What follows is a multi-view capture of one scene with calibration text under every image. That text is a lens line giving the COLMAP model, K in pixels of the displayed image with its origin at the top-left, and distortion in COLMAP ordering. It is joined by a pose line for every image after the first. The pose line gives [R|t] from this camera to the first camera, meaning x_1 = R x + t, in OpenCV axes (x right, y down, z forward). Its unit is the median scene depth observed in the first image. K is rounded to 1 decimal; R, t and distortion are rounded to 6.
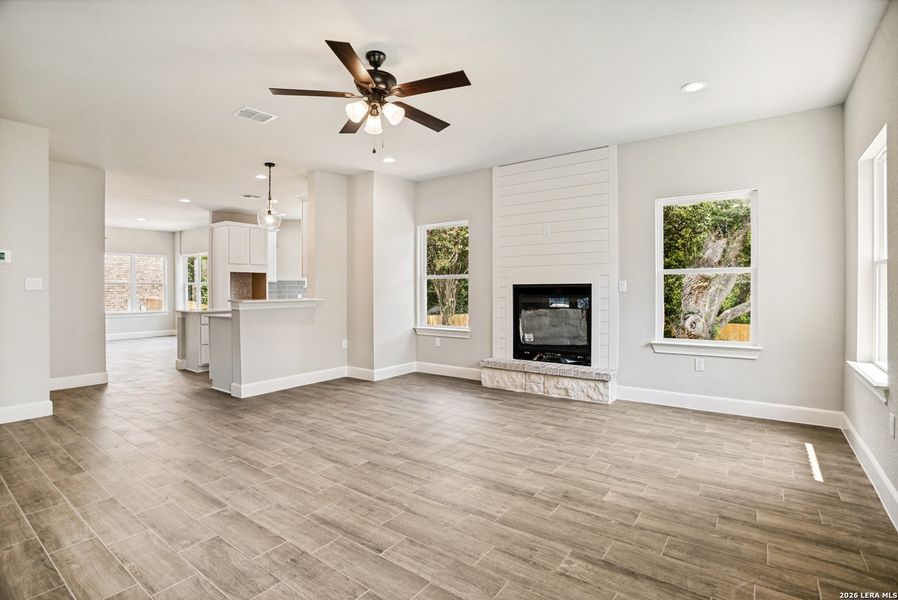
lens RADIAL K [[435.9, 0, 447.8], [0, 435.9, 294.9], [0, 0, 1]] dist [-0.082194, 0.031361]
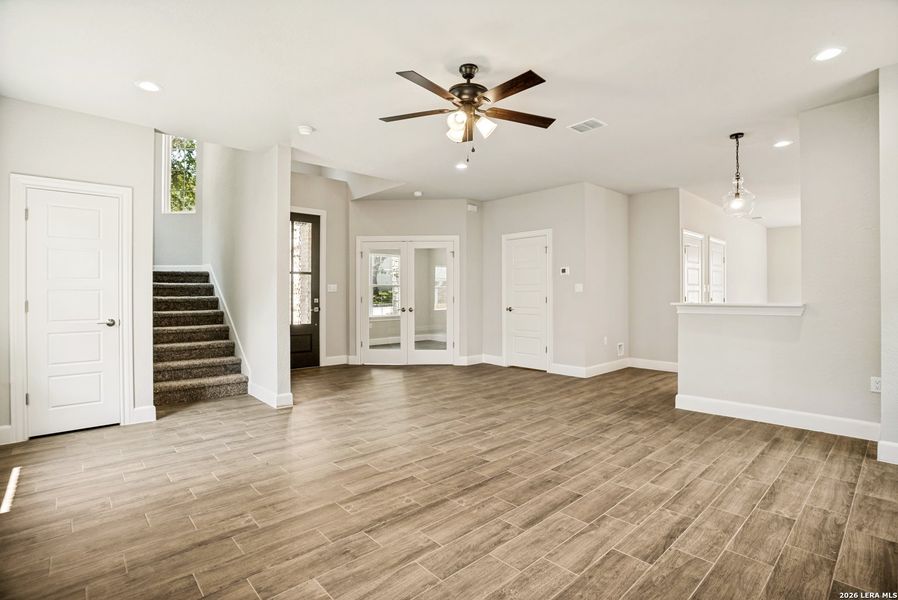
lens RADIAL K [[435.9, 0, 447.8], [0, 435.9, 294.9], [0, 0, 1]] dist [-0.082194, 0.031361]
pose [[-0.194024, 0.004531, -0.980986, 0.631723], [-0.006085, 0.999965, 0.005822, -0.007665], [0.980978, 0.007099, -0.193990, 0.836597]]
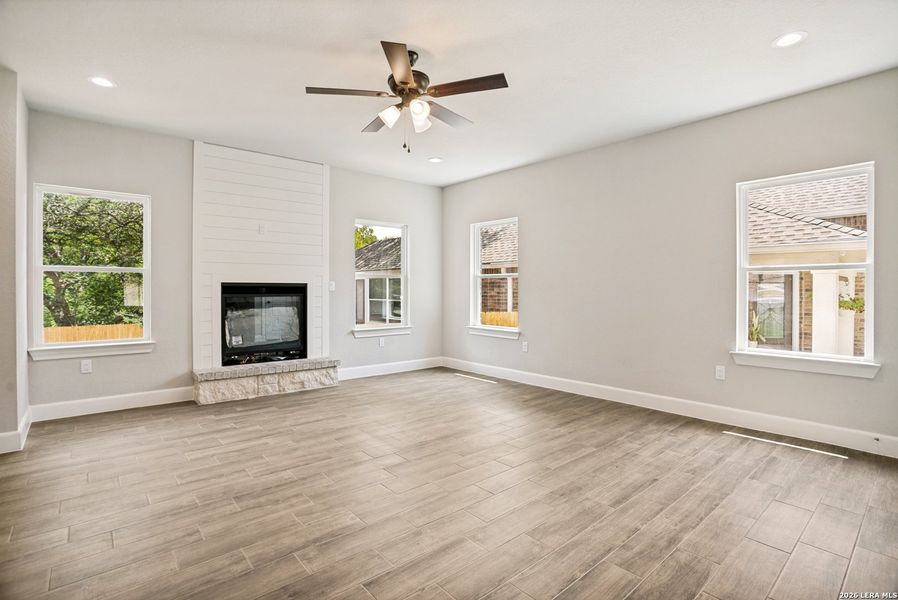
lens RADIAL K [[435.9, 0, 447.8], [0, 435.9, 294.9], [0, 0, 1]] dist [-0.082194, 0.031361]
pose [[0.224614, -0.008644, 0.974410, -0.821074], [0.006906, 0.999950, 0.007279, -0.002537], [-0.974423, 0.005094, 0.224662, 0.493998]]
